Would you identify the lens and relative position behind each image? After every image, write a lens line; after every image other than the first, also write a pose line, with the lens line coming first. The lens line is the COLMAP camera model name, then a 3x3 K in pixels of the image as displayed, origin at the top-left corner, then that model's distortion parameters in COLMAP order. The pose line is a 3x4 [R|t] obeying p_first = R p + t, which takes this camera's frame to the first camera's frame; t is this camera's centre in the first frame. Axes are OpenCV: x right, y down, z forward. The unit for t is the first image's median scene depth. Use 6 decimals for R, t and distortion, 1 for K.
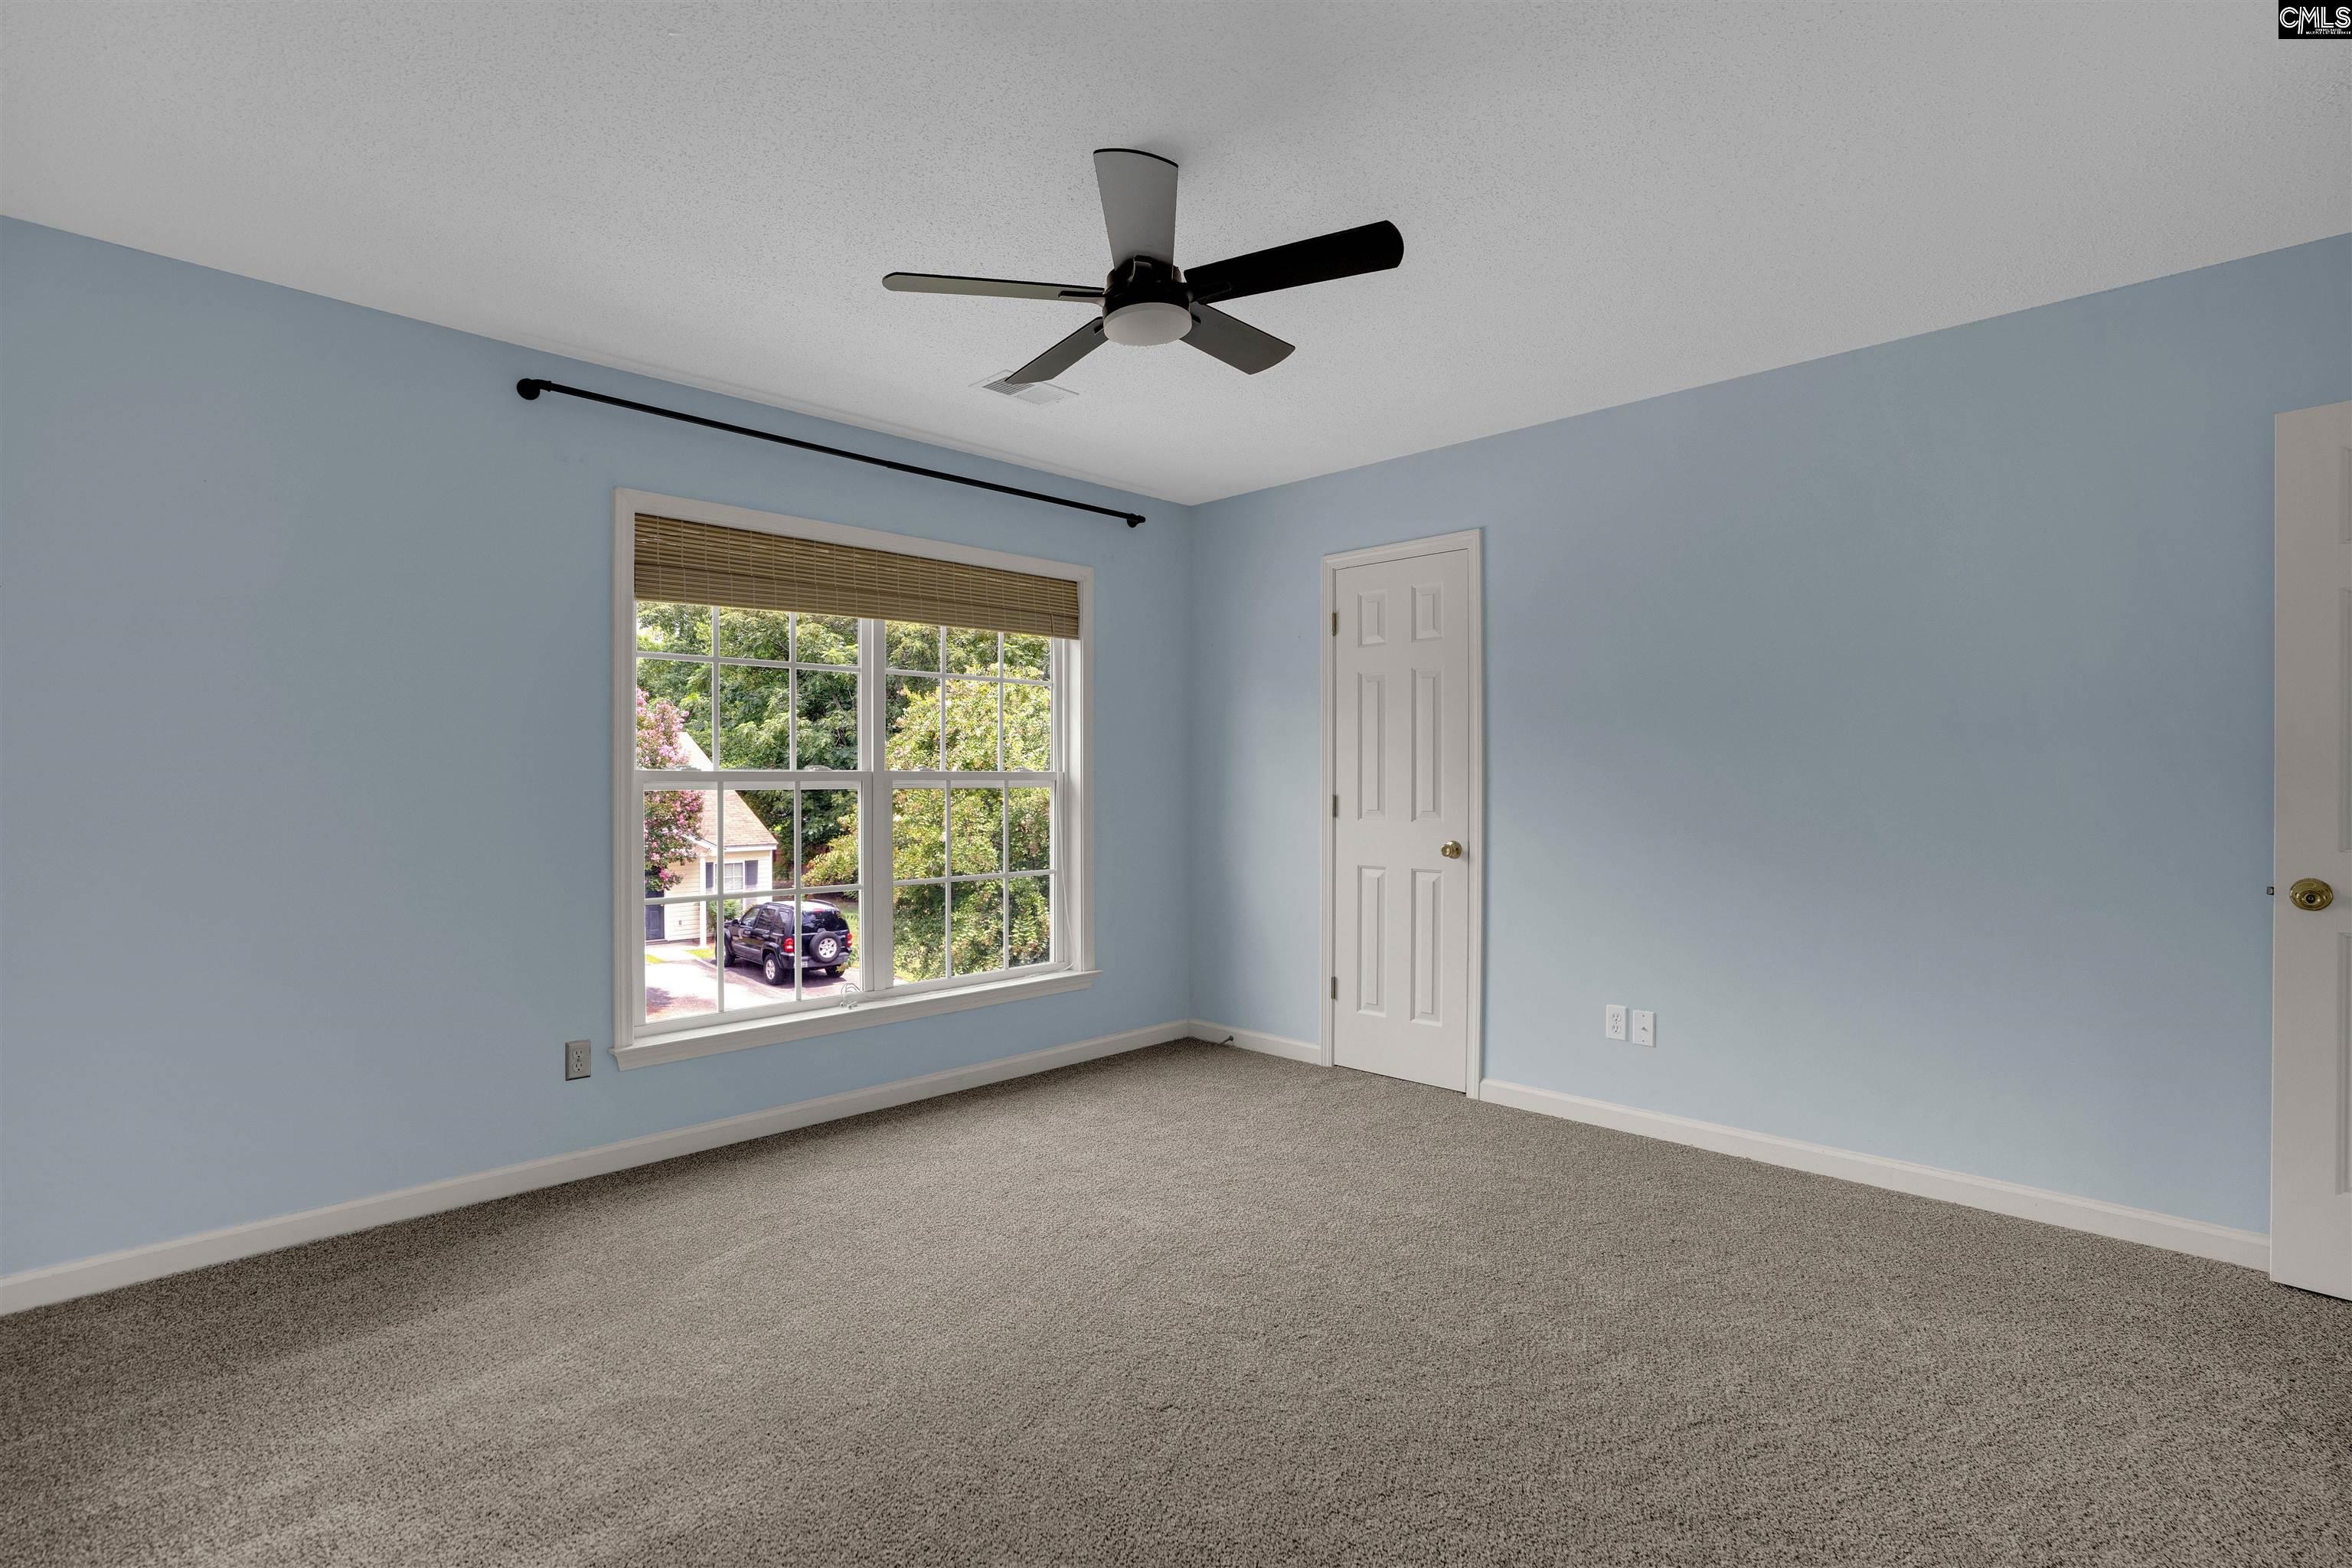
lens RADIAL K [[1138.6, 0, 1176.0], [0, 1138.6, 784.0], [0, 0, 1]] dist [-0.036701, 0.024164]
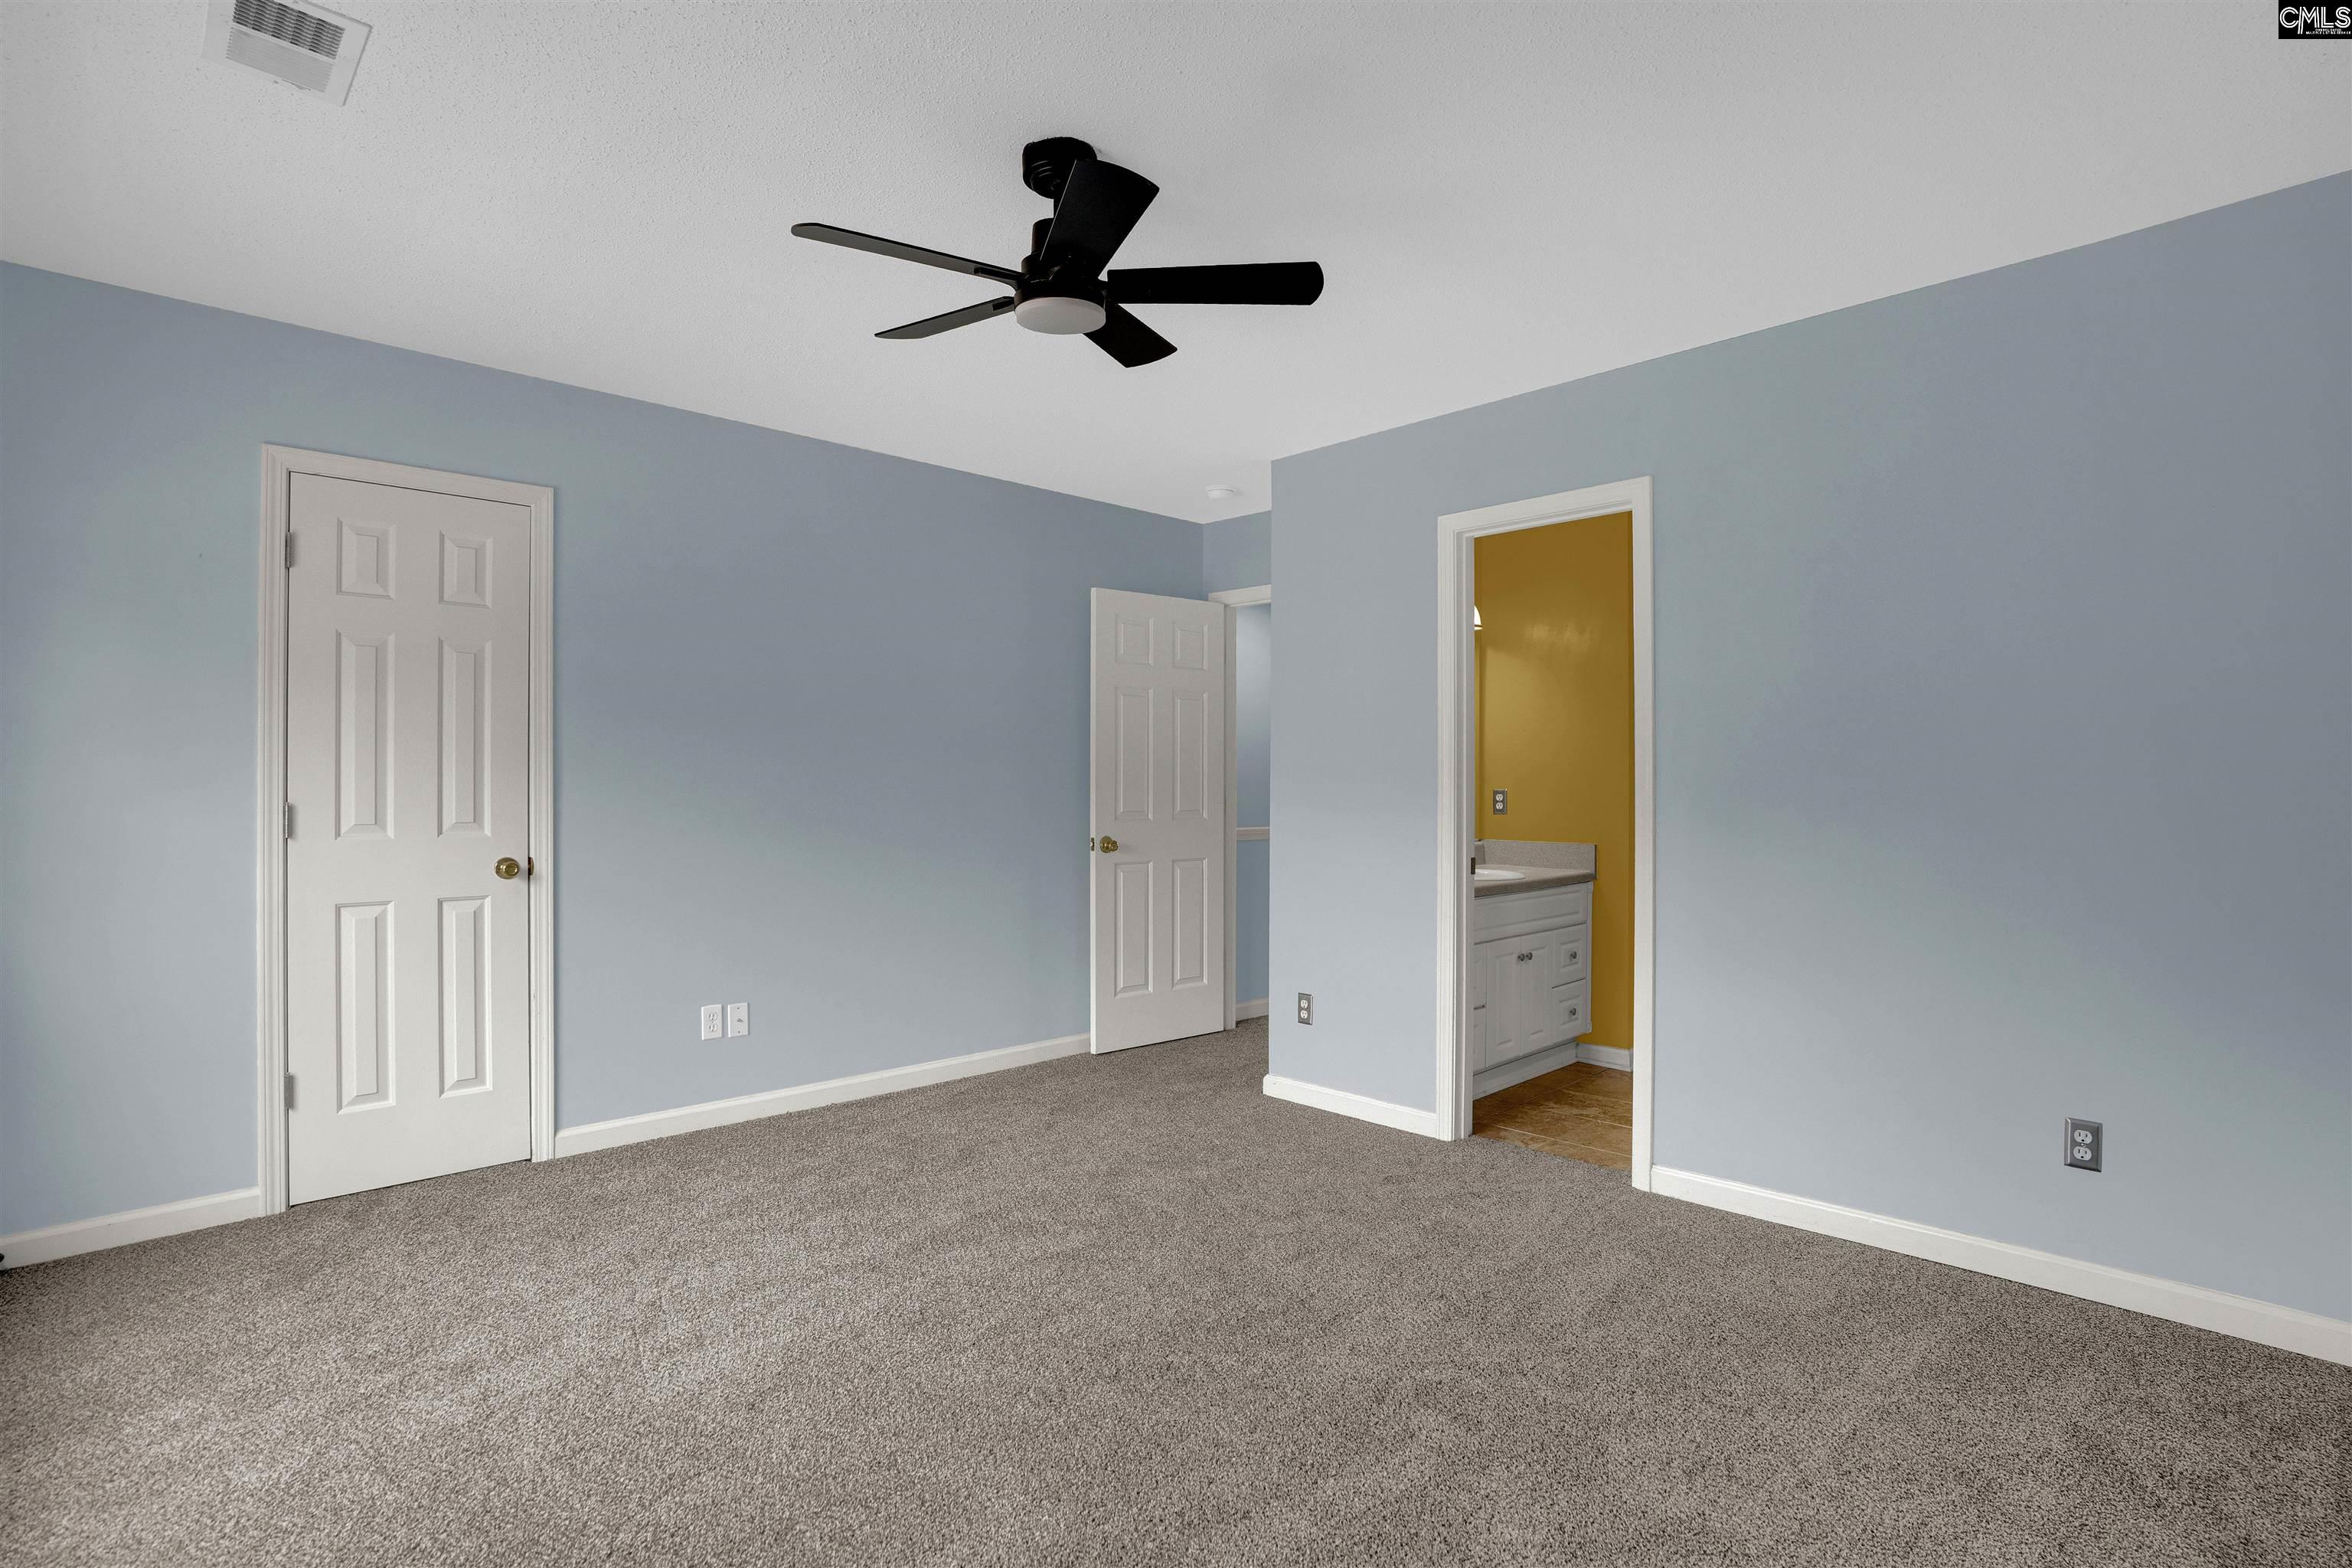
lens RADIAL K [[1109.0, 0, 1189.3], [0, 1109.0, 786.0], [0, 0, 1]] dist [-0.054538, 0.022552]
pose [[0.035666, 0.003234, 0.999359, -0.522619], [0.005804, 0.999977, -0.003443, 0.004366], [-0.999347, 0.005923, 0.035647, 0.483915]]
